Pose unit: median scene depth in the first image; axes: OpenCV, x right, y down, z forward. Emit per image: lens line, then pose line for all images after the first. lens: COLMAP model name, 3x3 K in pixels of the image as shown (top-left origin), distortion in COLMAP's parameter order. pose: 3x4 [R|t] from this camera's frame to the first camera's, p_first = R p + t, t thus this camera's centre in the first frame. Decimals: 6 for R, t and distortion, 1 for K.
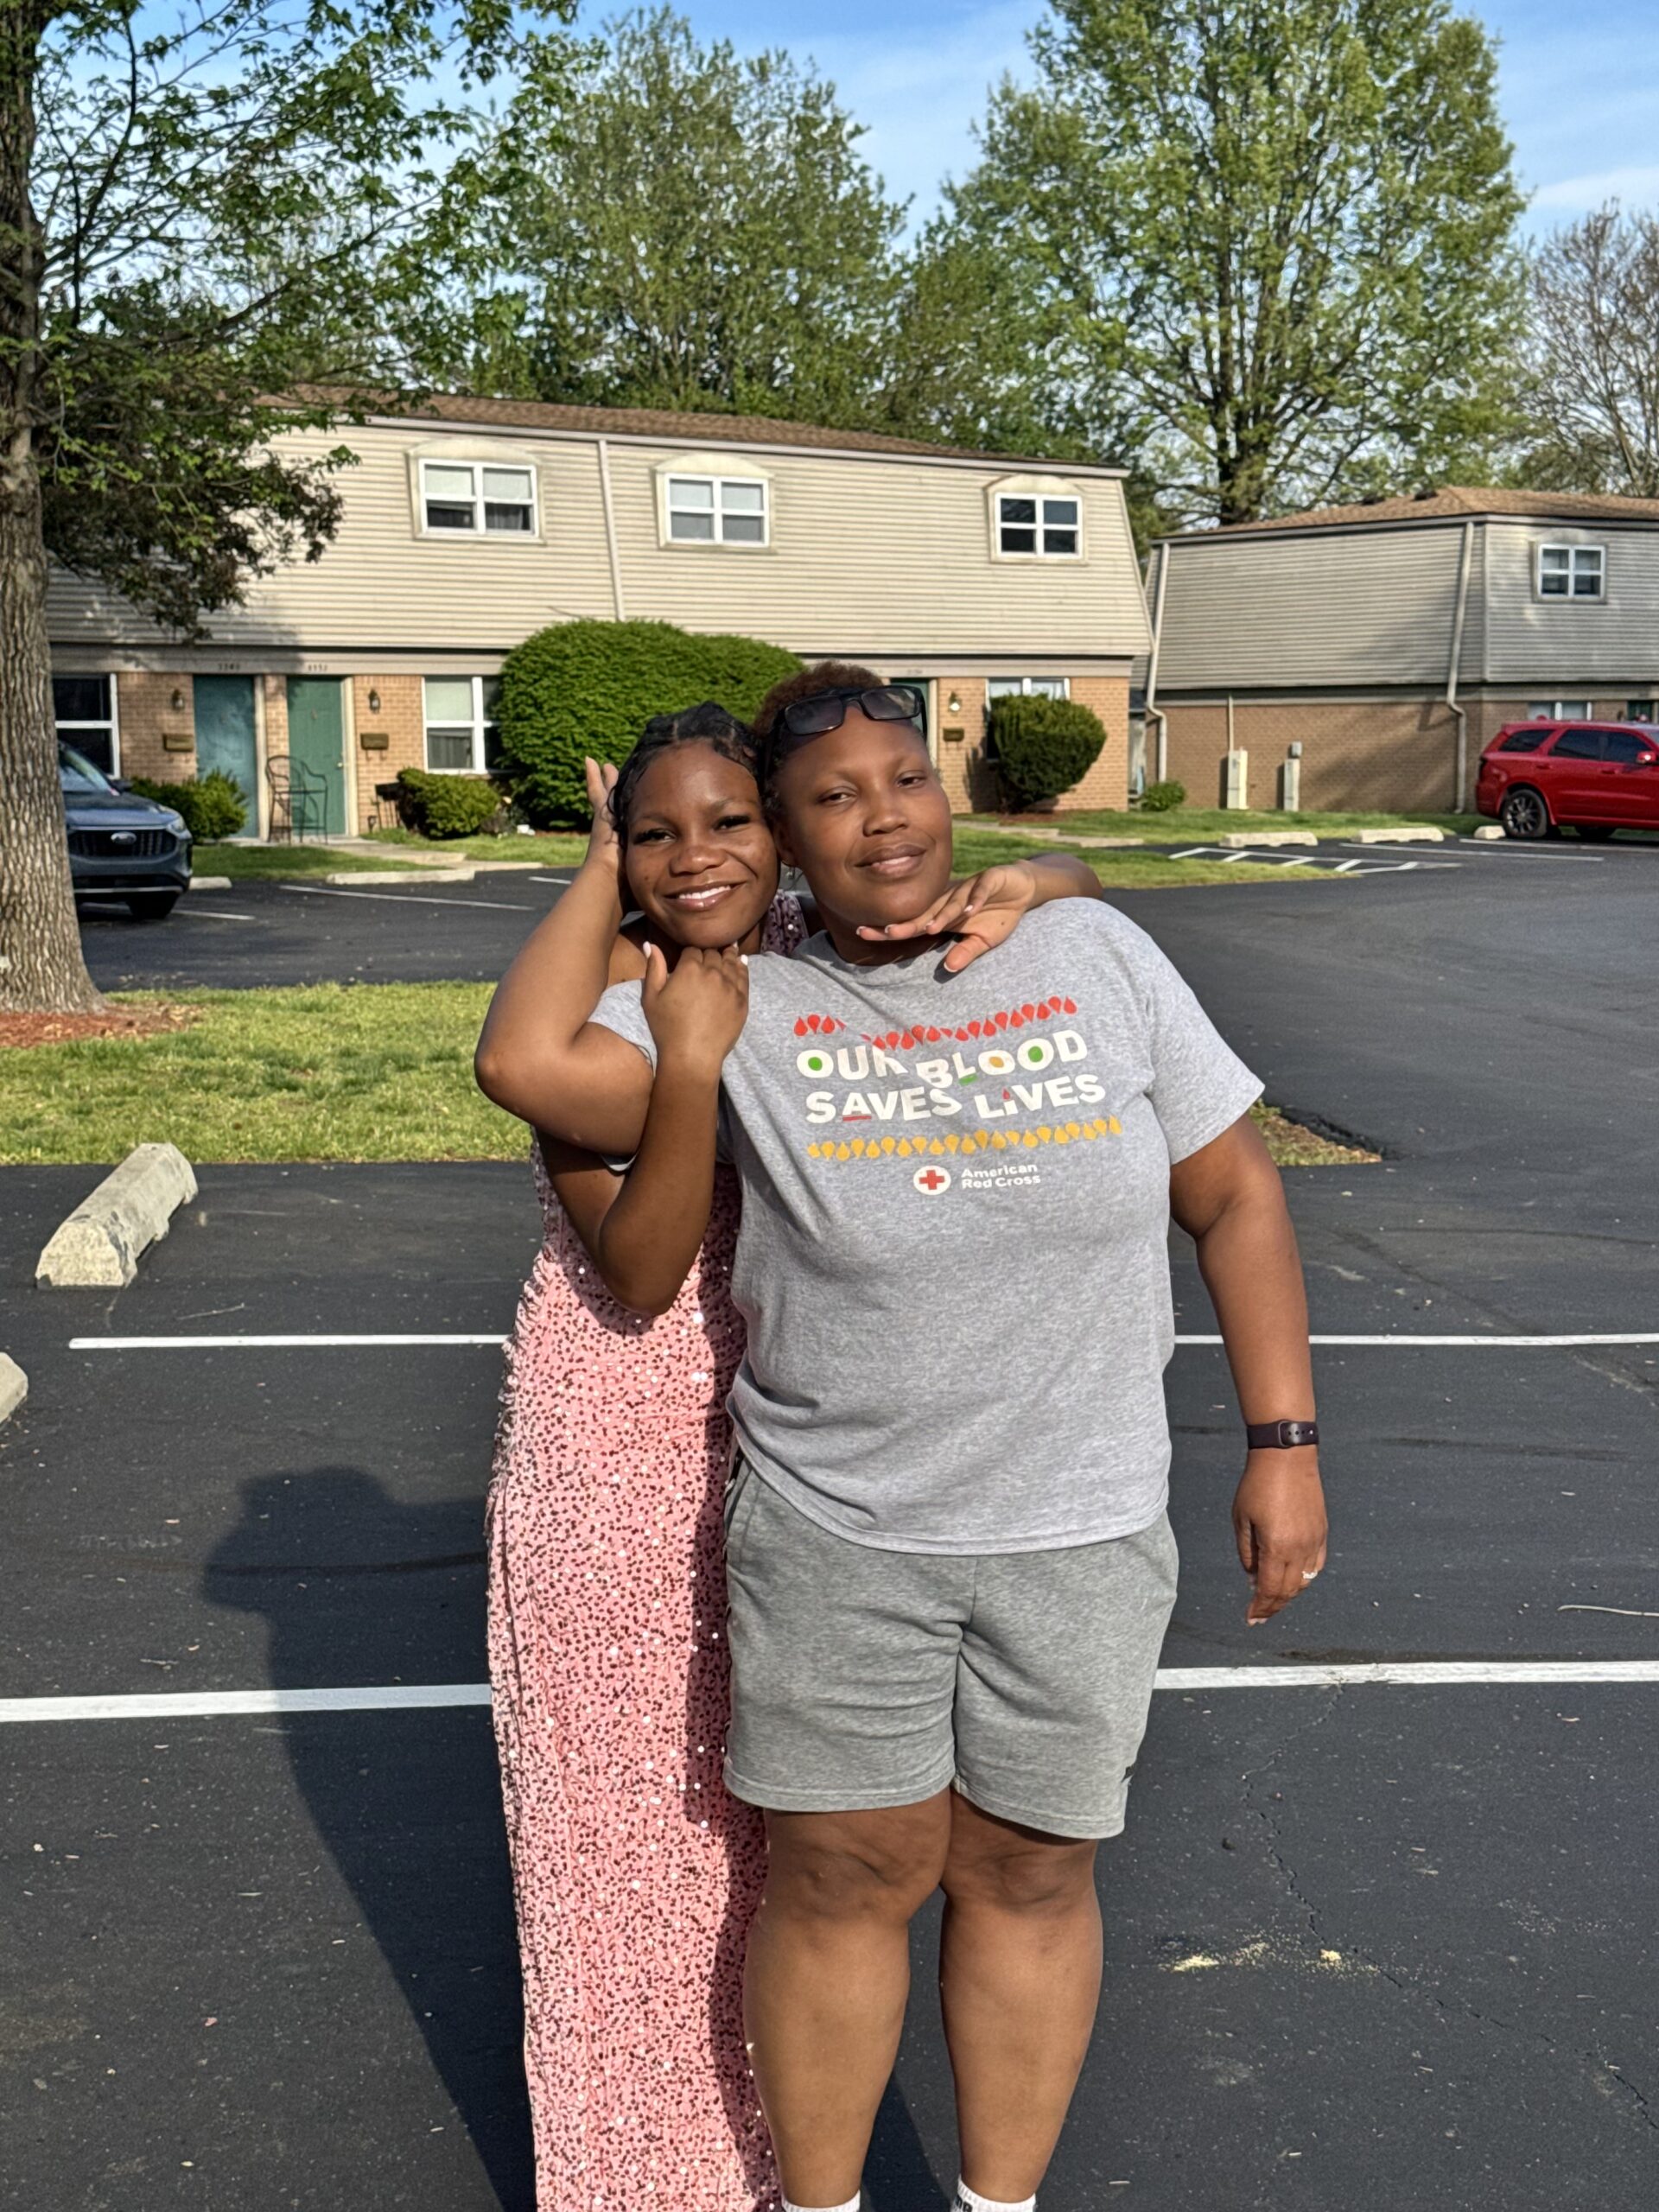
lens RADIAL K [[3177.0, 0, 831.5], [0, 3177.0, 1115.7], [0, 0, 1]] dist [0.185971, -0.223418]
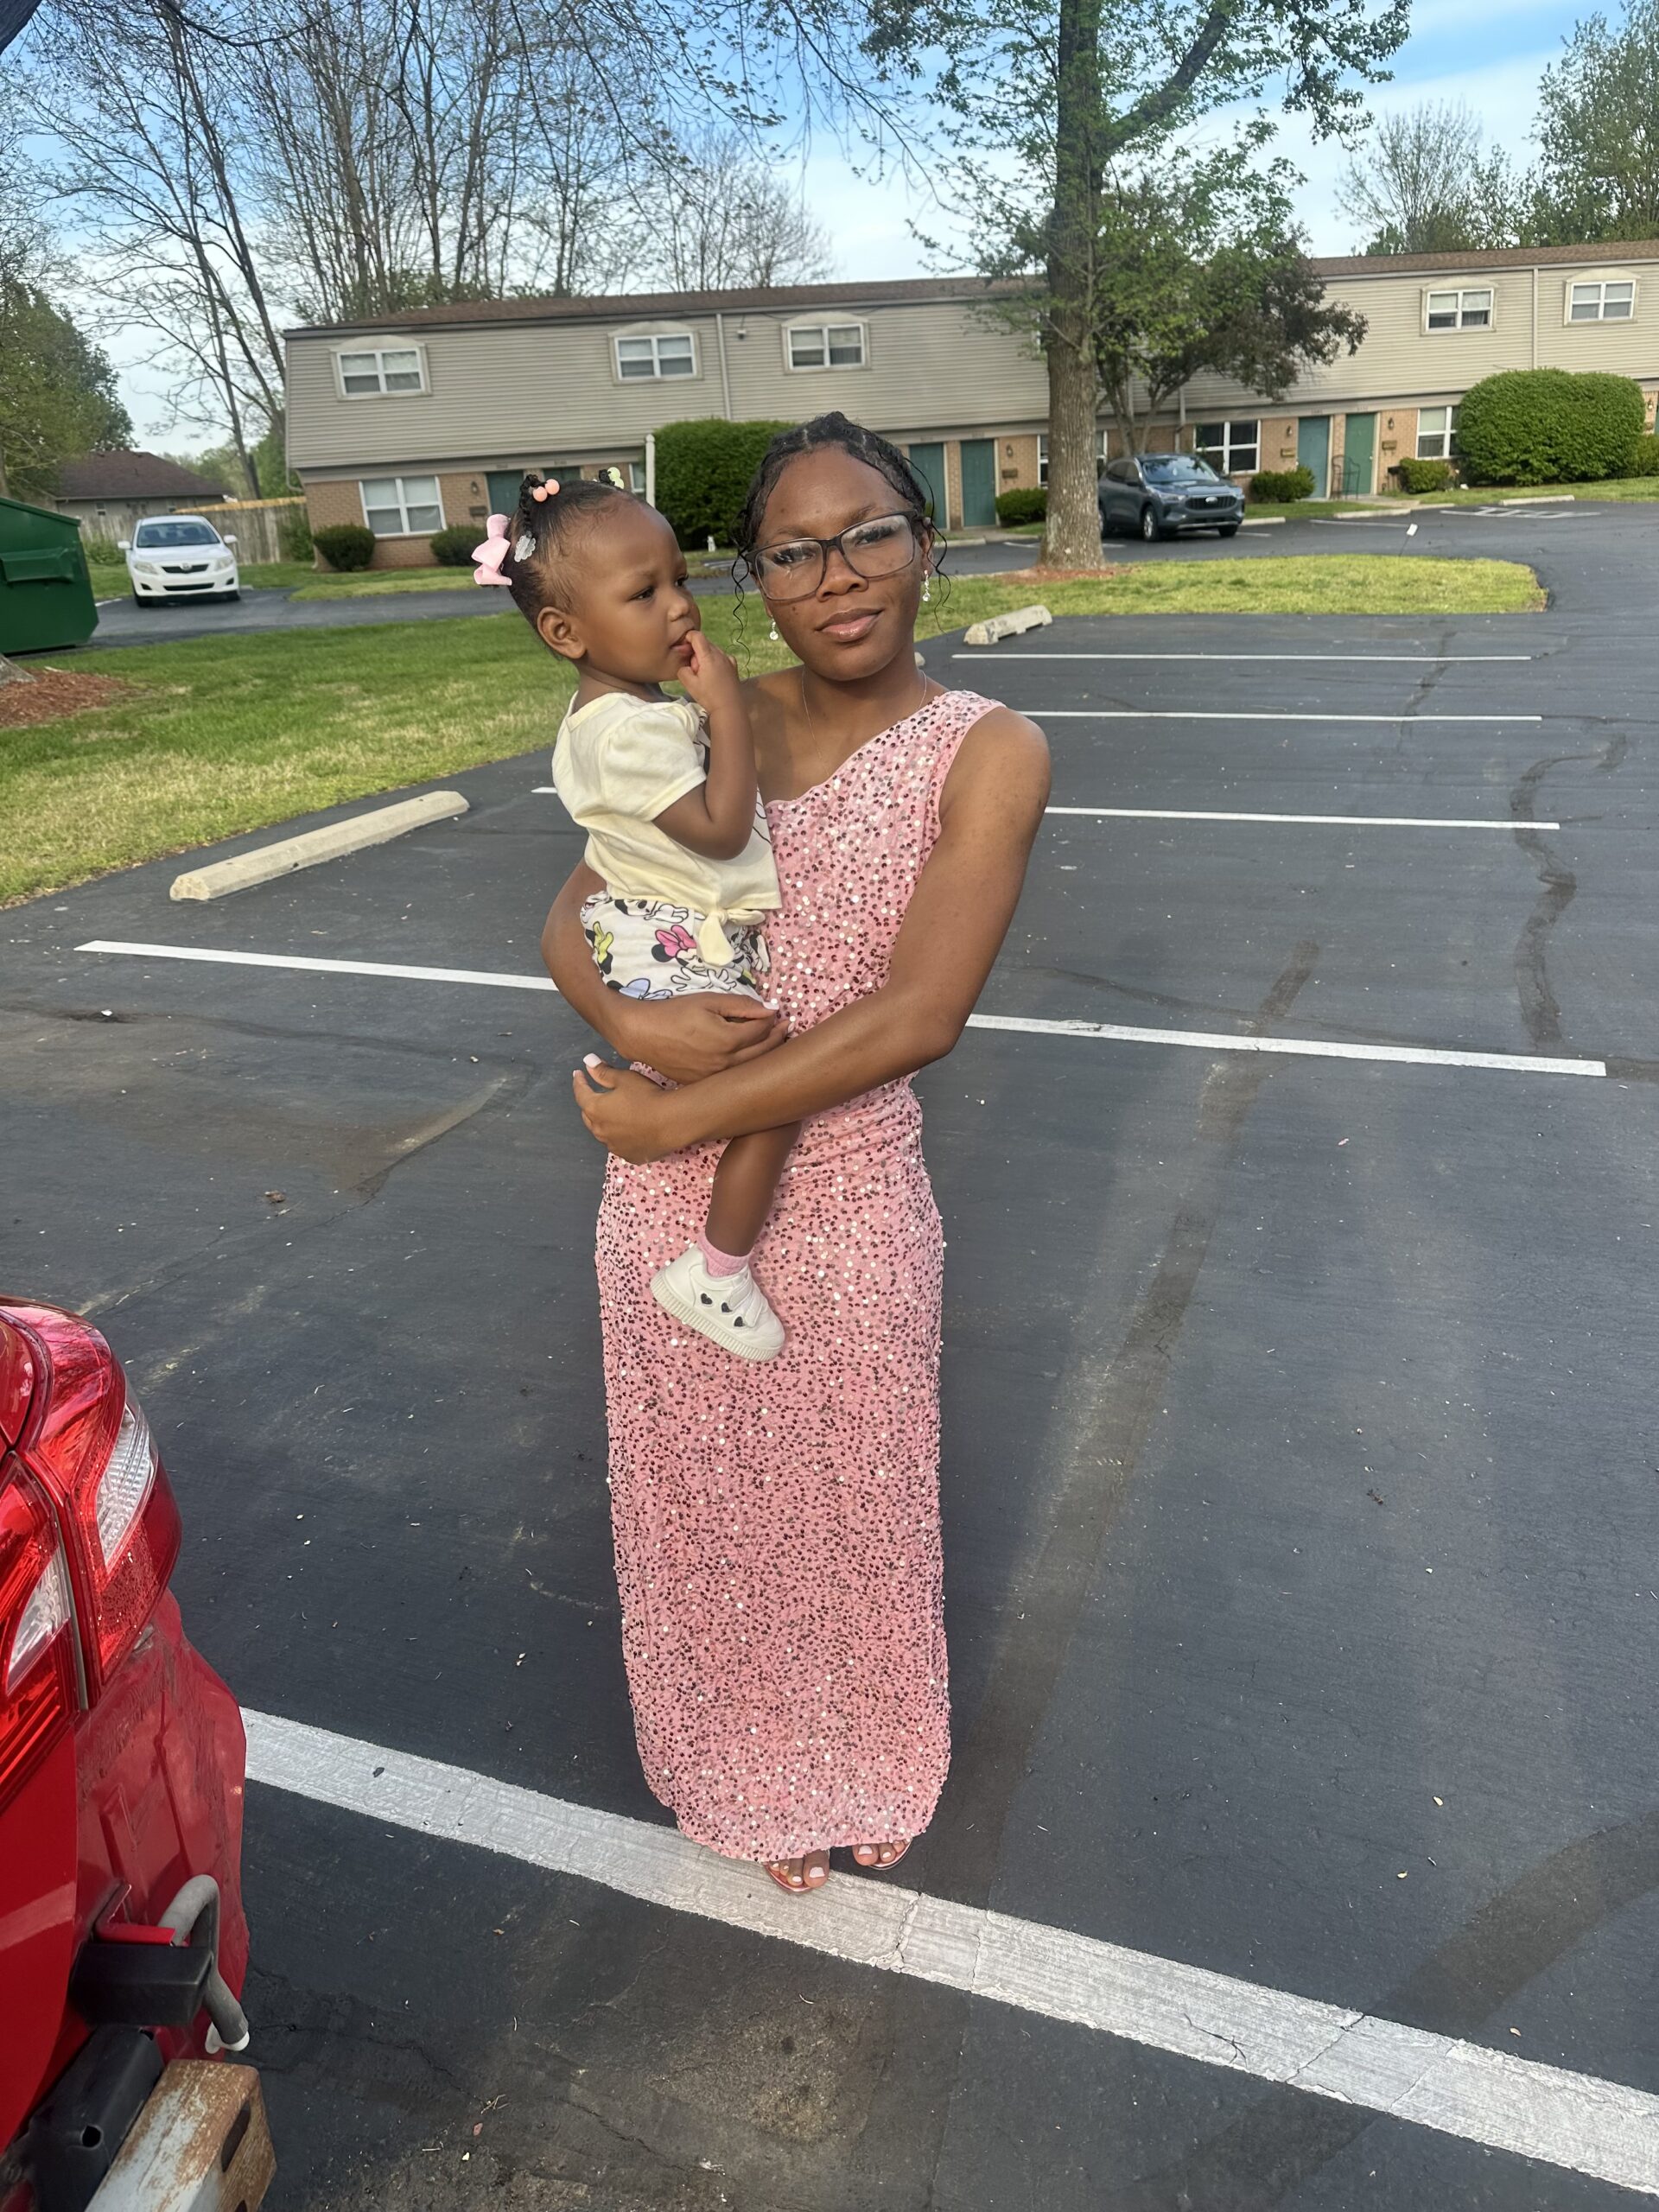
lens RADIAL K [[1548.1, 0, 825.8], [0, 1548.1, 1075.4], [0, 0, 1]] dist [0.001817, 0.001086]
pose [[0.856876, 0.138651, -0.496528, 0.093522], [-0.003742, 0.964801, 0.262954, 0.012598], [0.515509, -0.223461, 0.827234, -0.094924]]
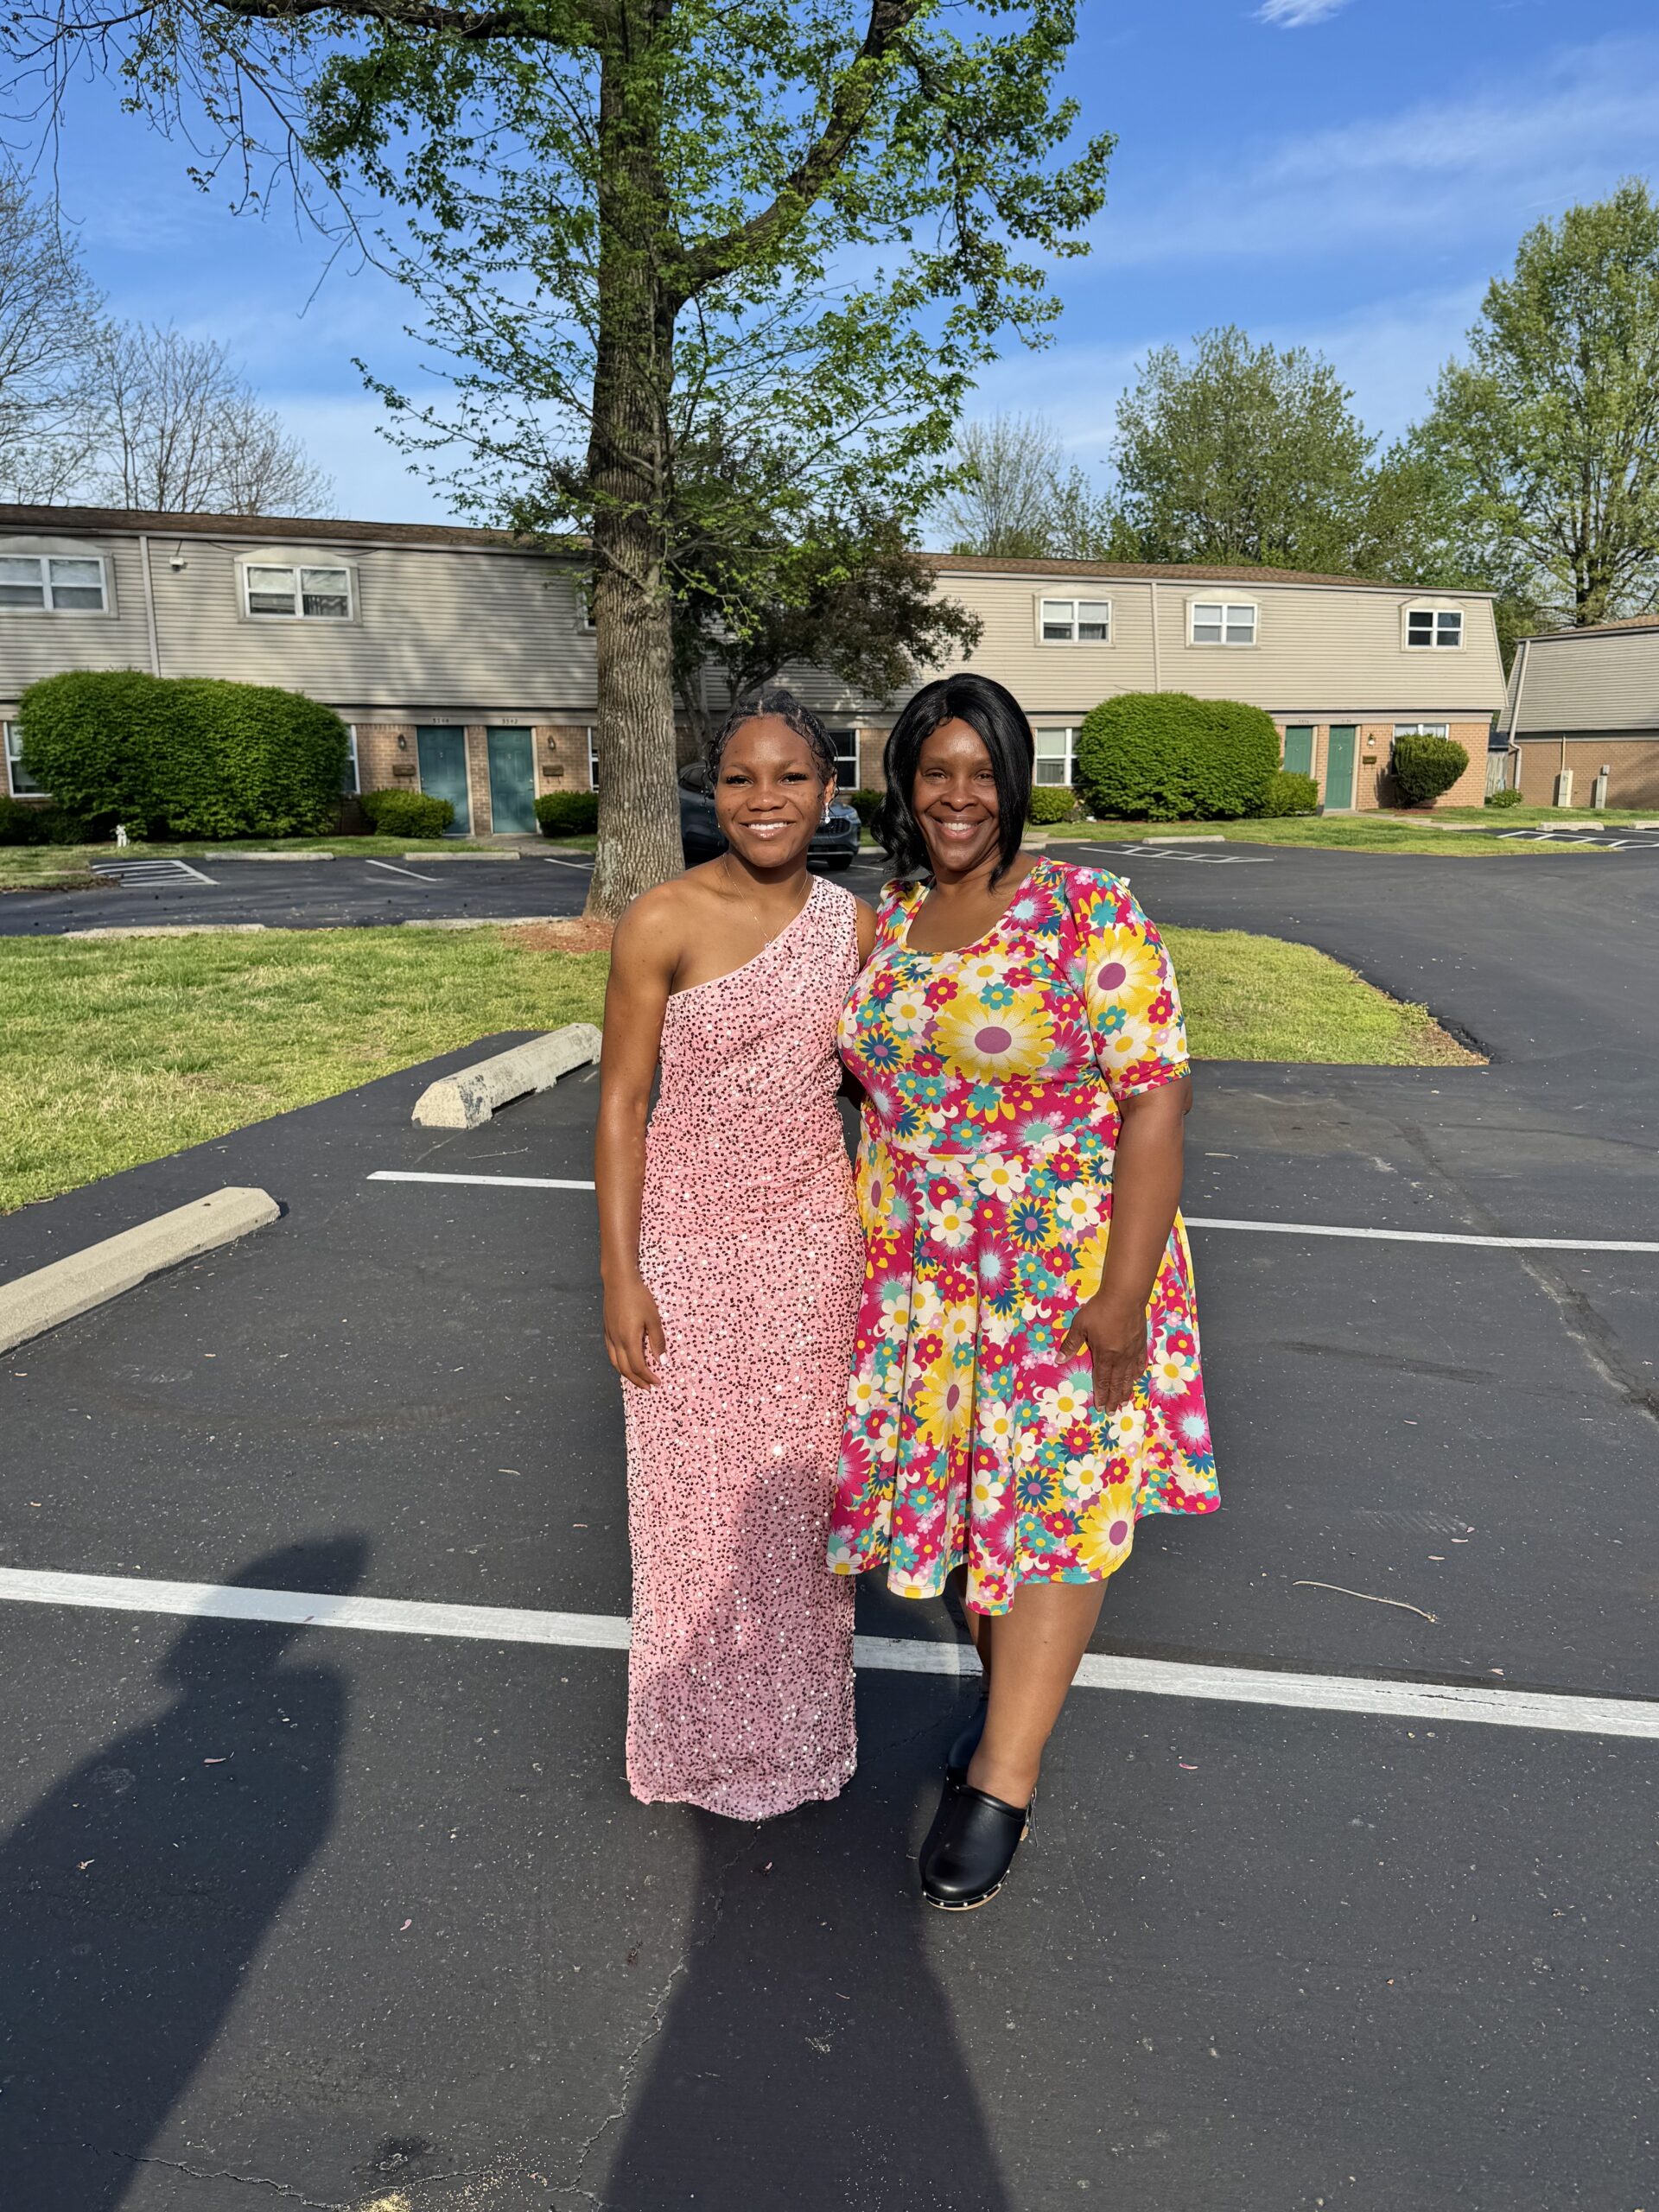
lens RADIAL K [[1724.3, 0, 829.5], [0, 1724.3, 1106.0], [0, 0, 1]] dist [0.193554, -0.405189]
pose [[0.961157, 0.054384, -0.270593, 0.029121], [-0.034225, 0.996313, 0.078673, -0.004983], [0.273874, -0.066357, 0.959474, 0.056680]]
